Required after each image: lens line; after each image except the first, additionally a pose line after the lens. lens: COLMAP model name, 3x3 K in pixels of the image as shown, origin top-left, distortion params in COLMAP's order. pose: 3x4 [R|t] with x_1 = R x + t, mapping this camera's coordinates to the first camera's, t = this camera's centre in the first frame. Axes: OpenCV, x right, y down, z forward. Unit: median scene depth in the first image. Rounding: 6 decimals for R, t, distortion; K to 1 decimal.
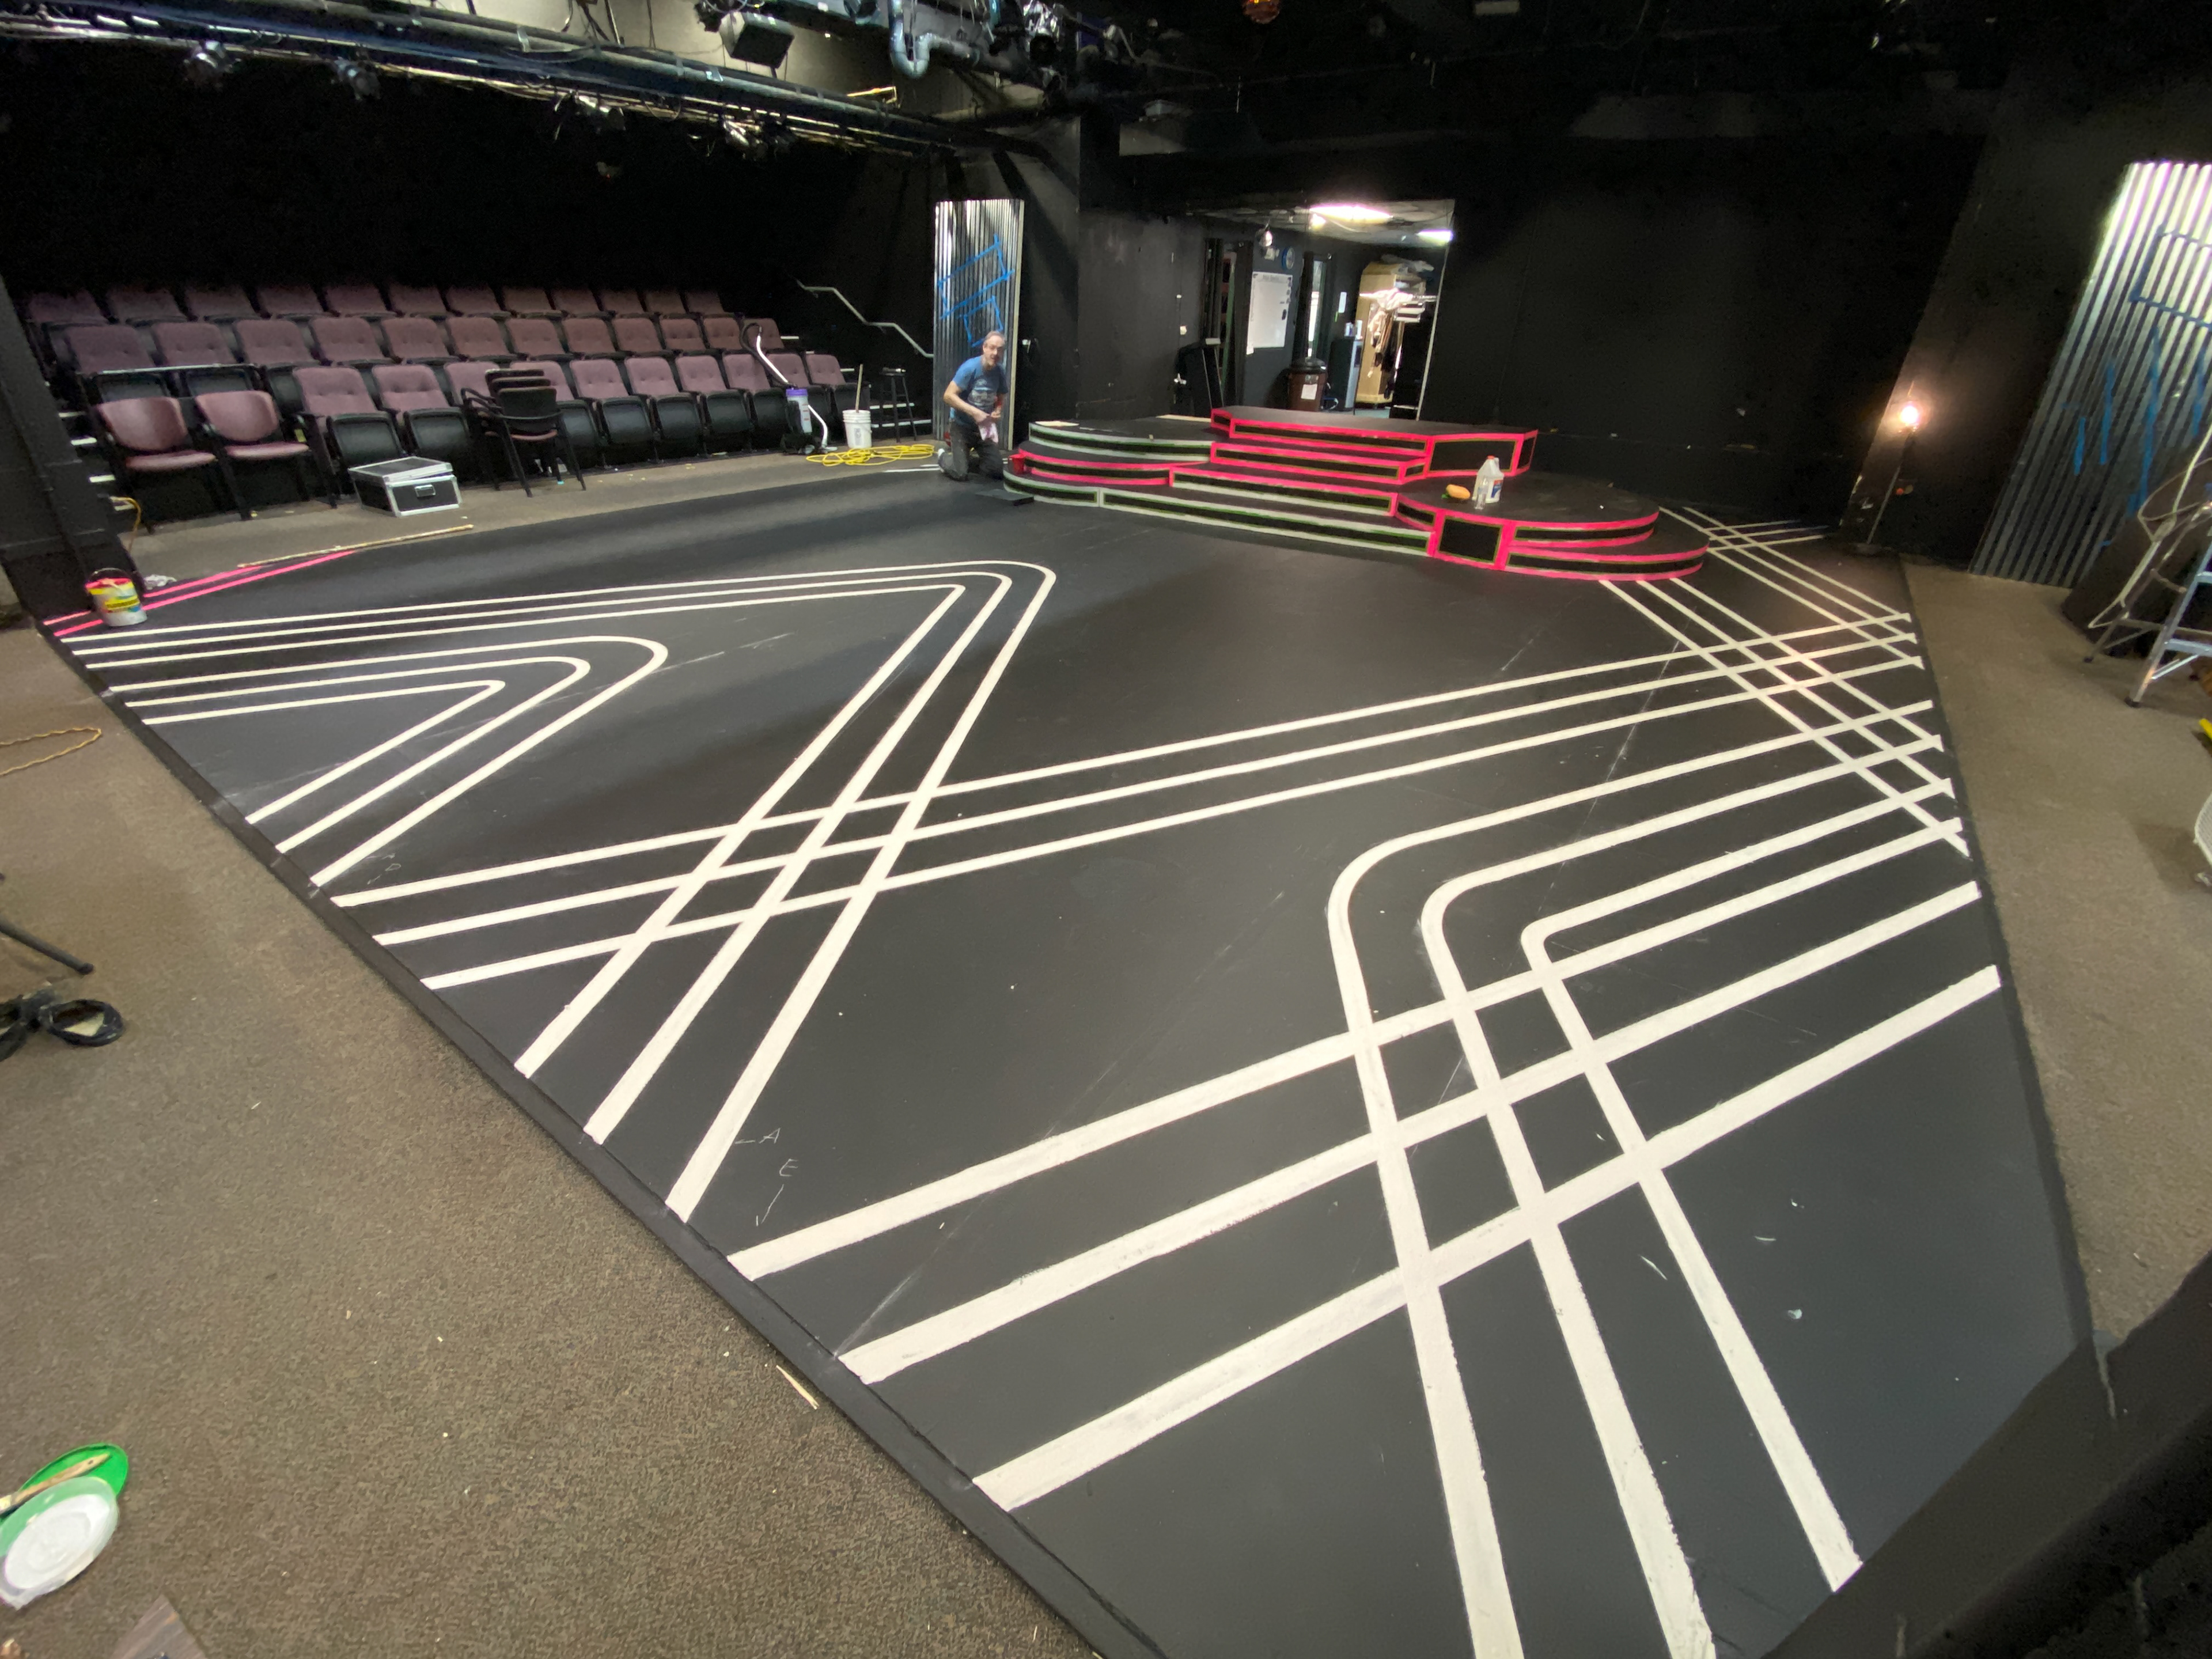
lens RADIAL K [[892.1, 0, 1098.0], [0, 892.1, 828.1], [0, 0, 1]] dist [-0.011786, -0.007436]
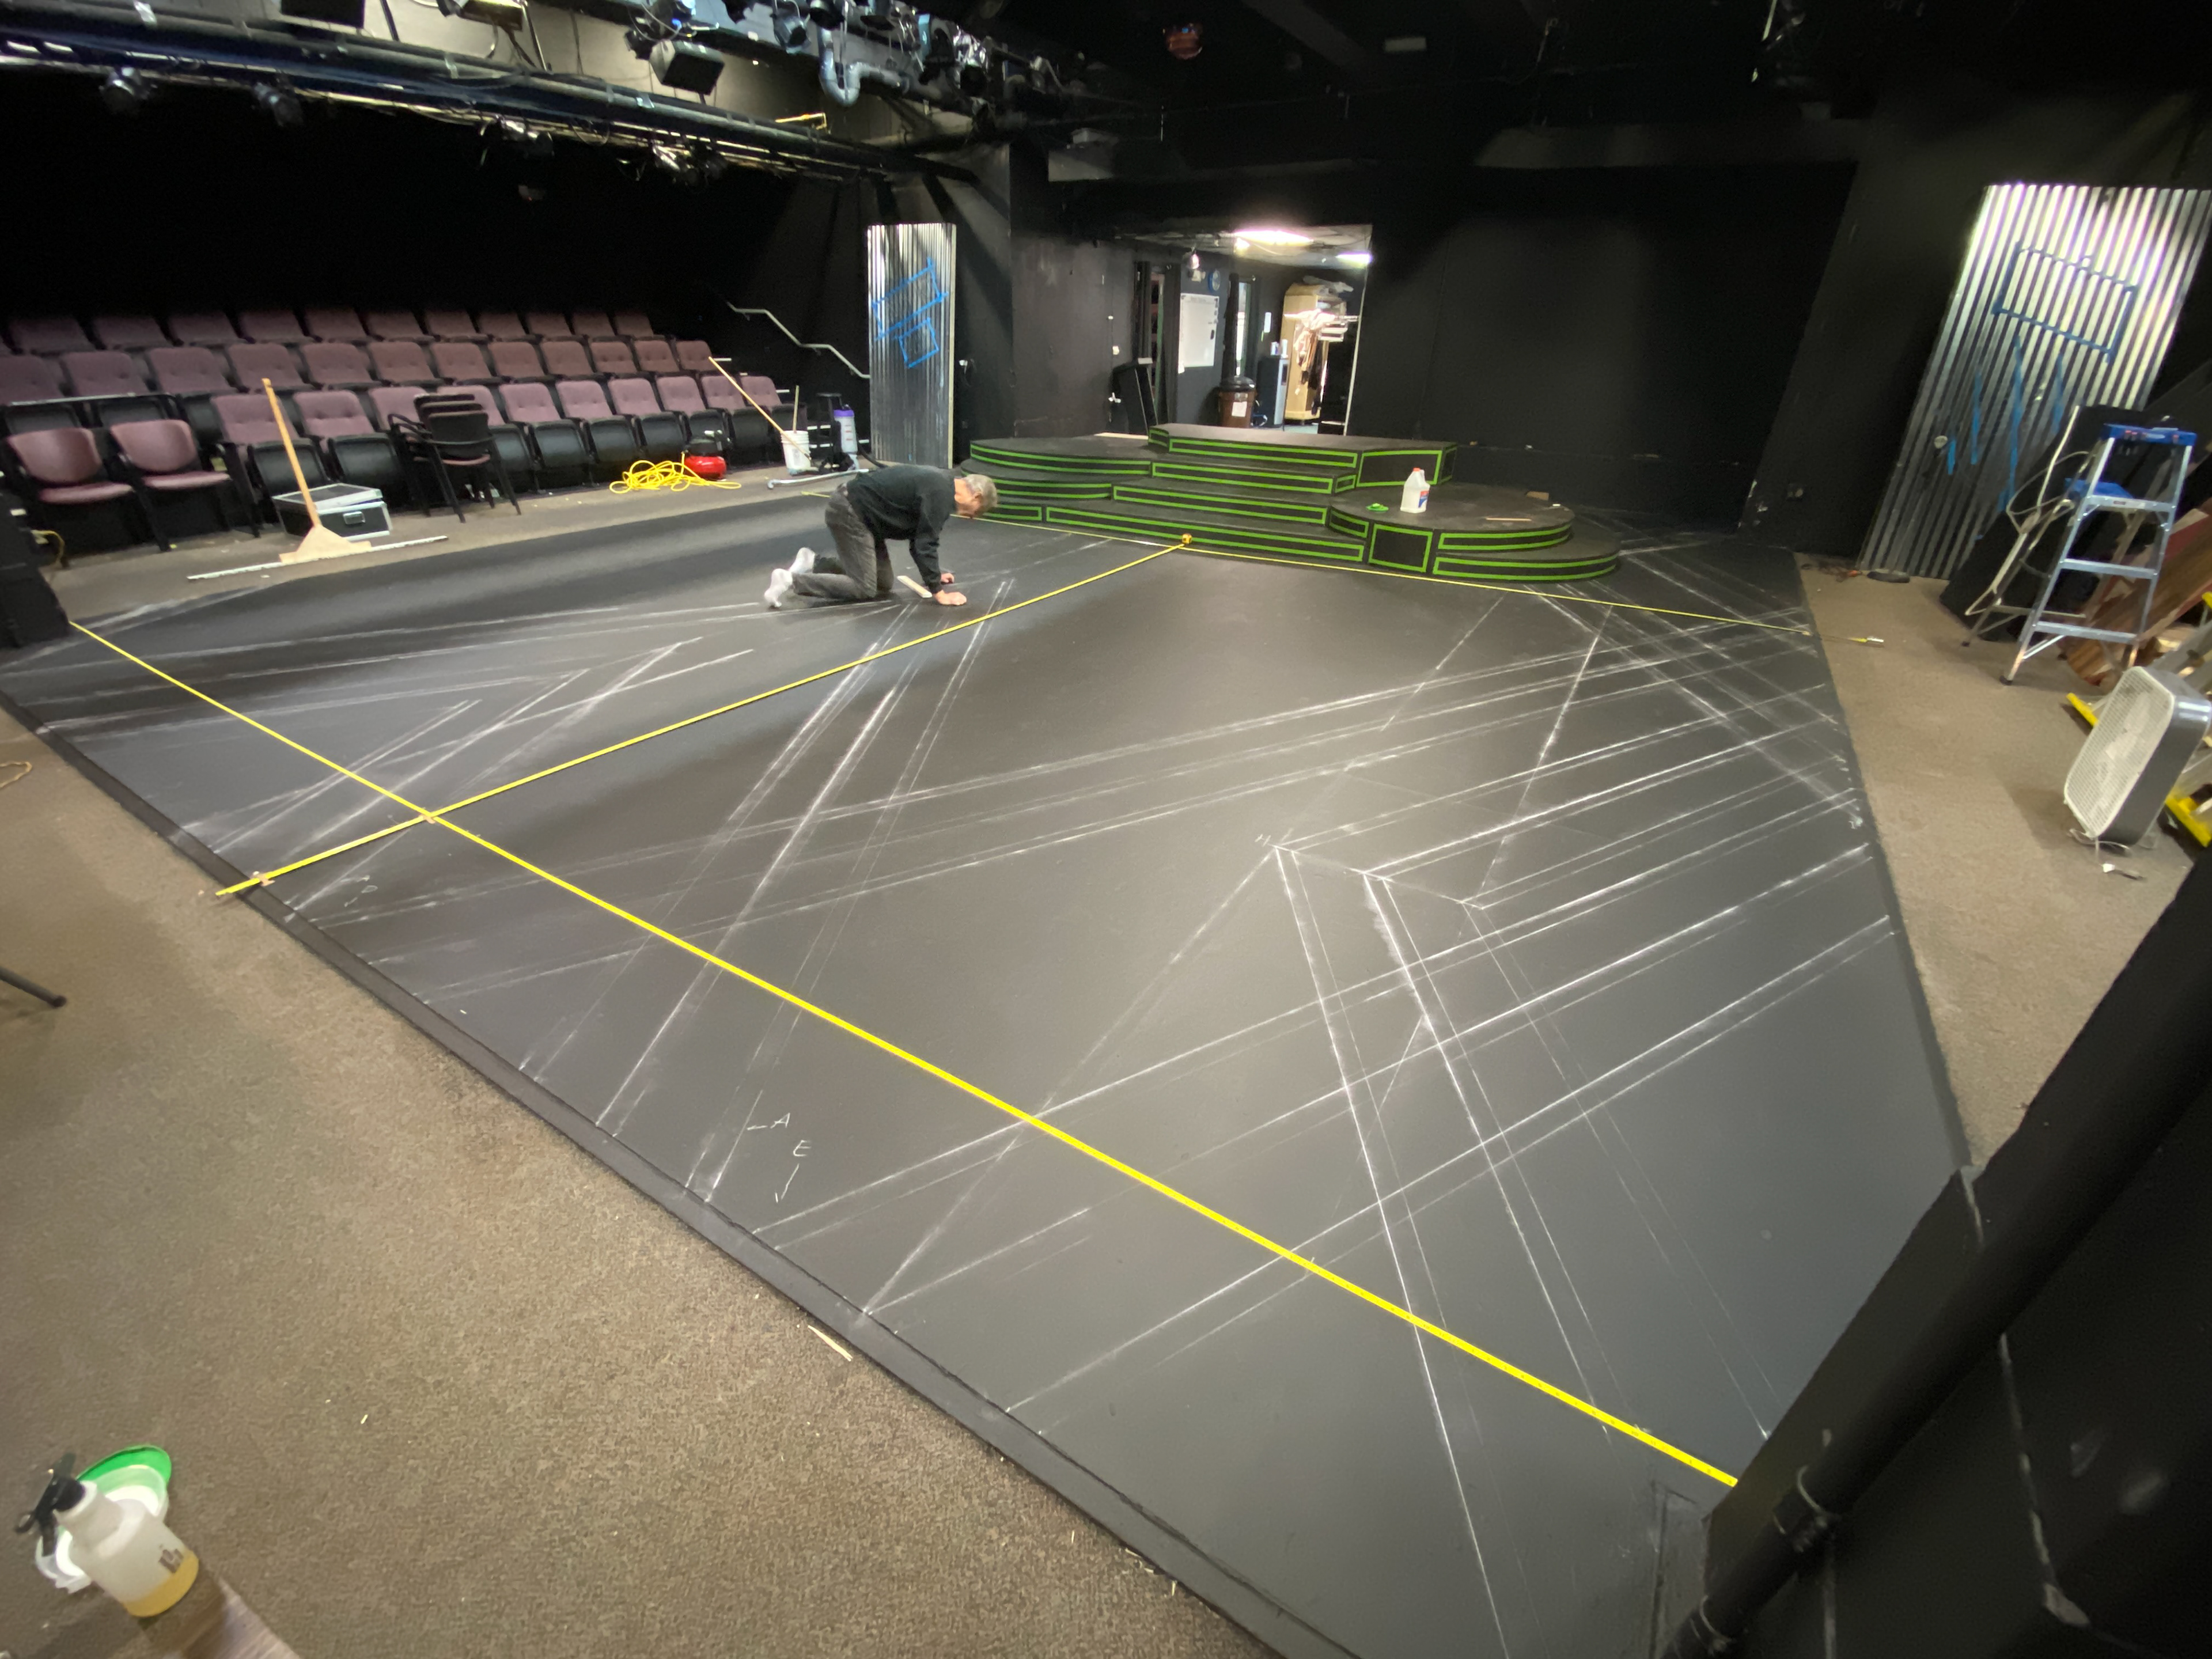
lens RADIAL K [[892.1, 0, 1095.4], [0, 892.1, 830.0], [0, 0, 1]] dist [-0.011786, -0.007436]
pose [[0.997599, -0.037126, 0.058460, -0.021559], [0.037998, 0.999181, -0.013882, 0.015067], [-0.057896, 0.016070, 0.998193, -0.032158]]
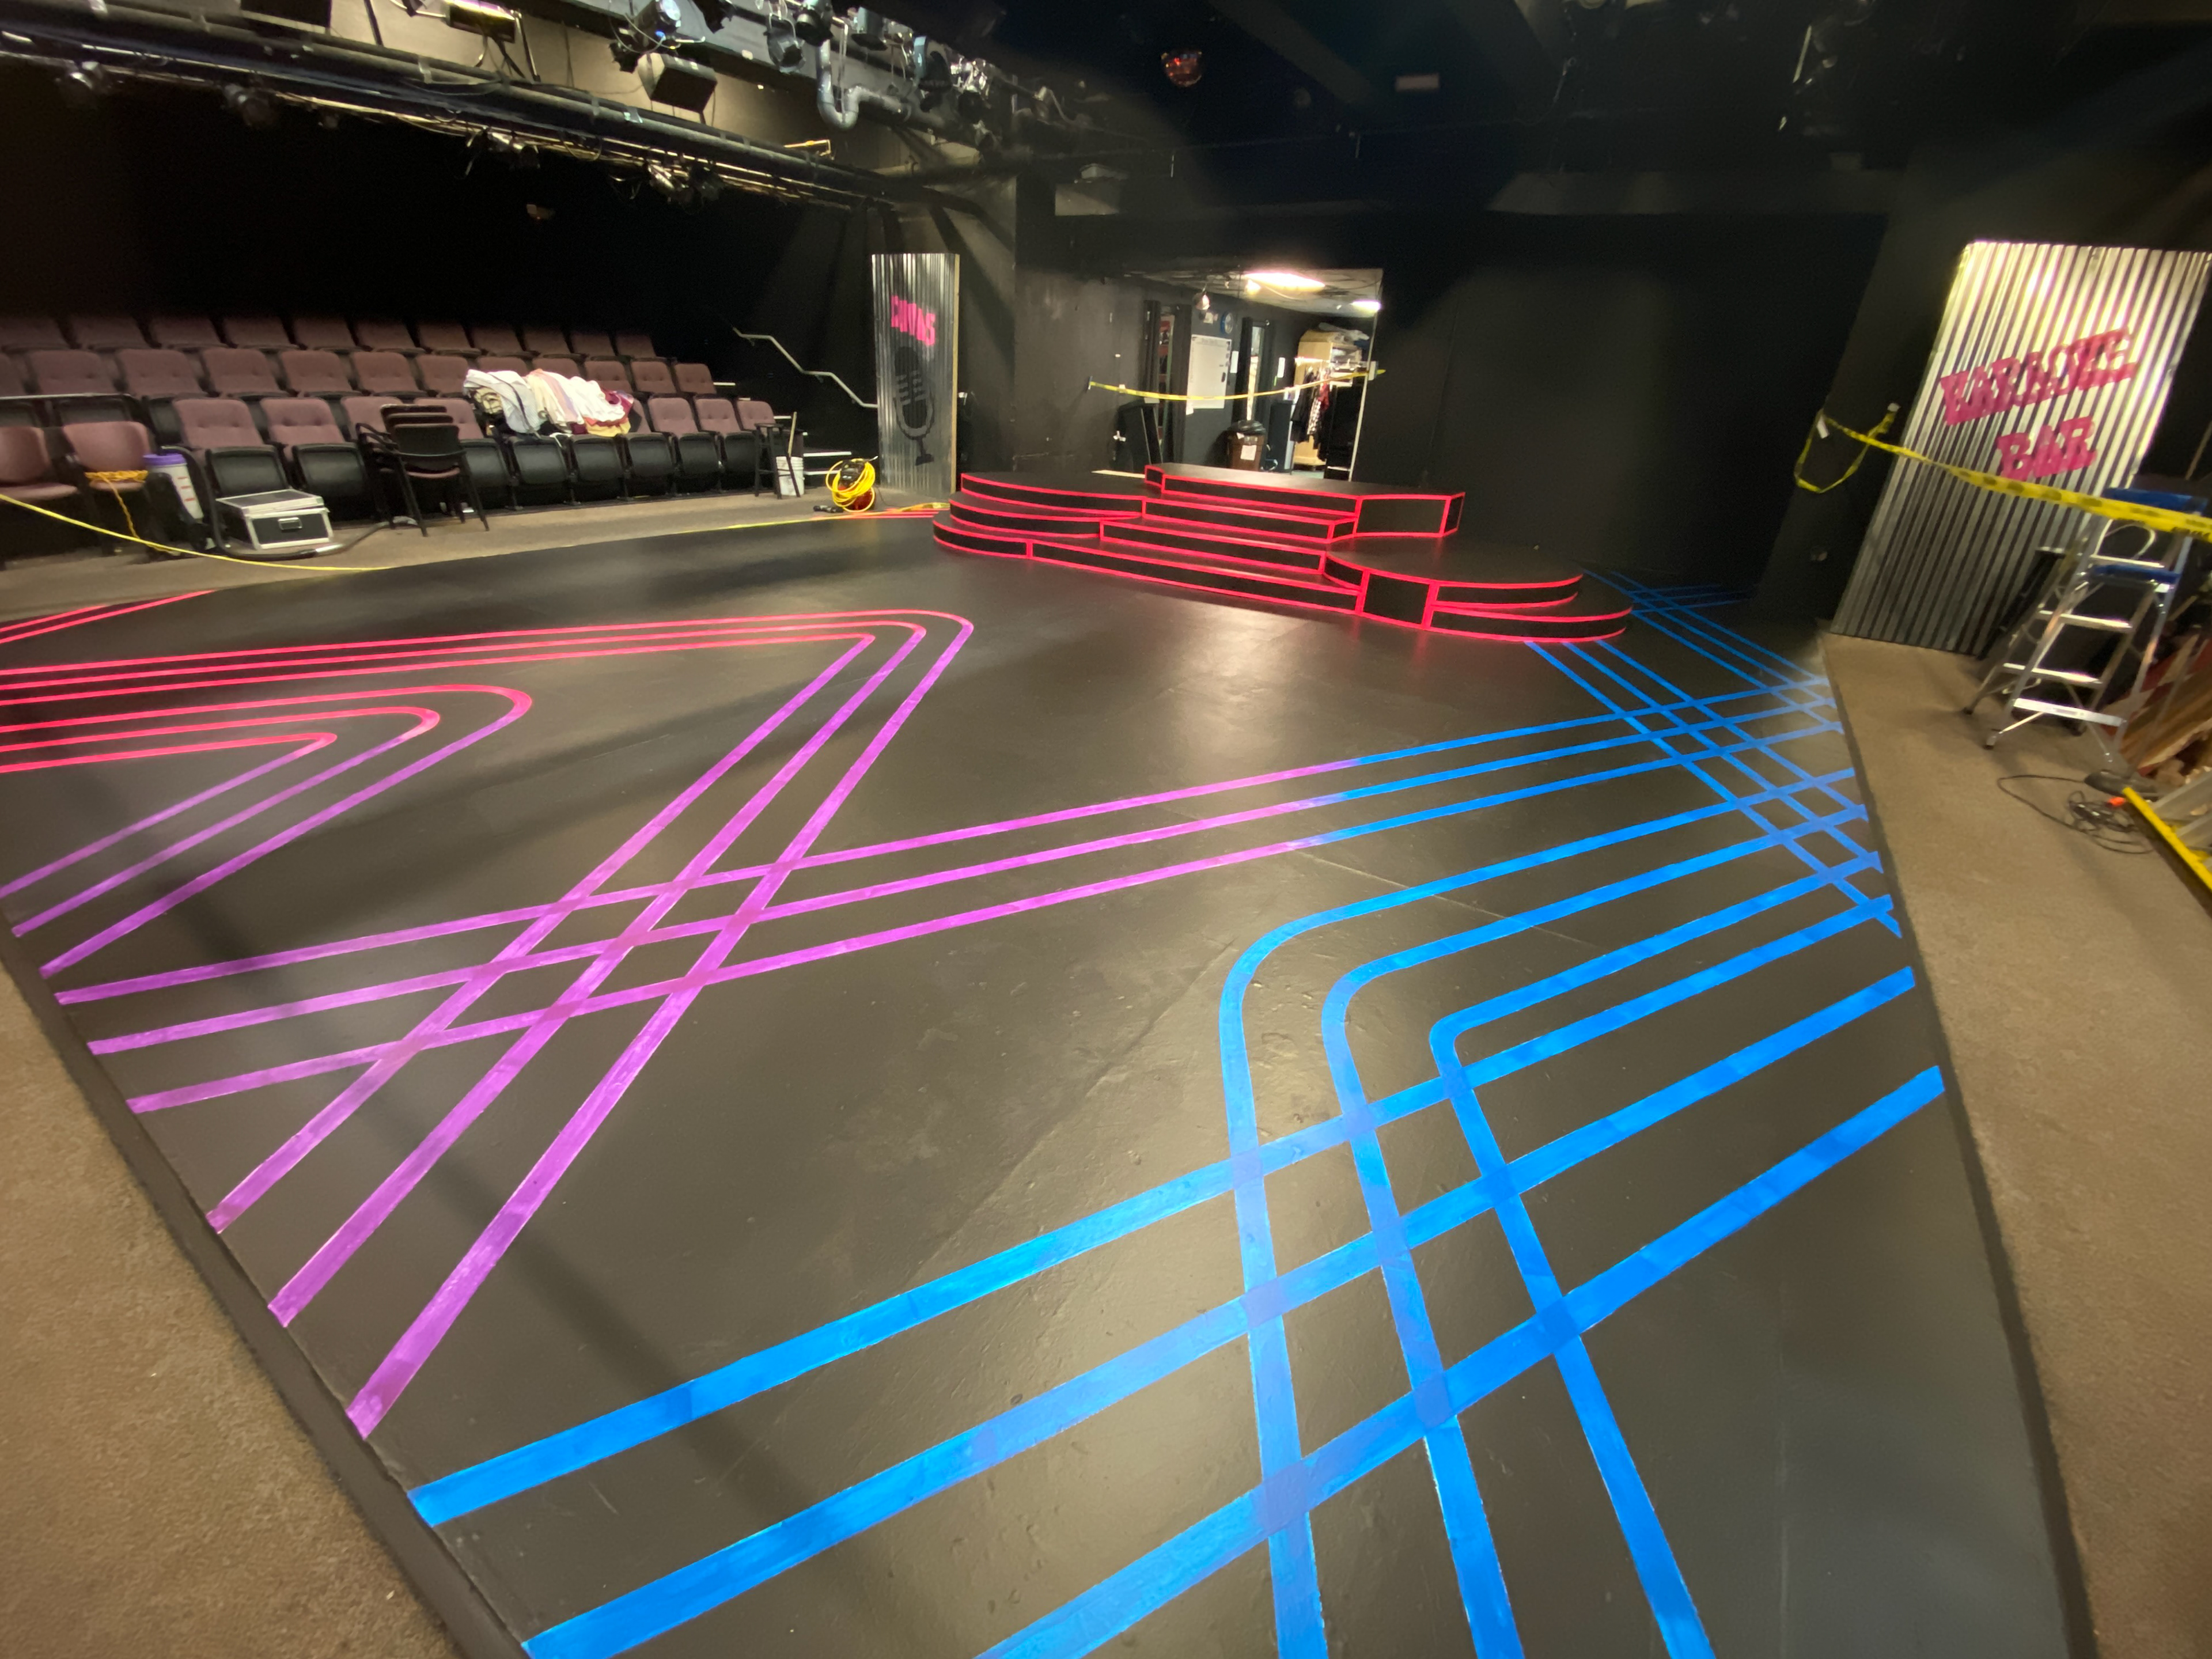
lens RADIAL K [[892.1, 0, 1091.5], [0, 892.1, 832.4], [0, 0, 1]] dist [-0.011786, -0.007436]
pose [[0.998844, 0.005373, 0.047764, 0.056270], [-0.003008, 0.998772, -0.049458, -0.023472], [-0.047971, 0.049257, 0.997633, 0.067946]]
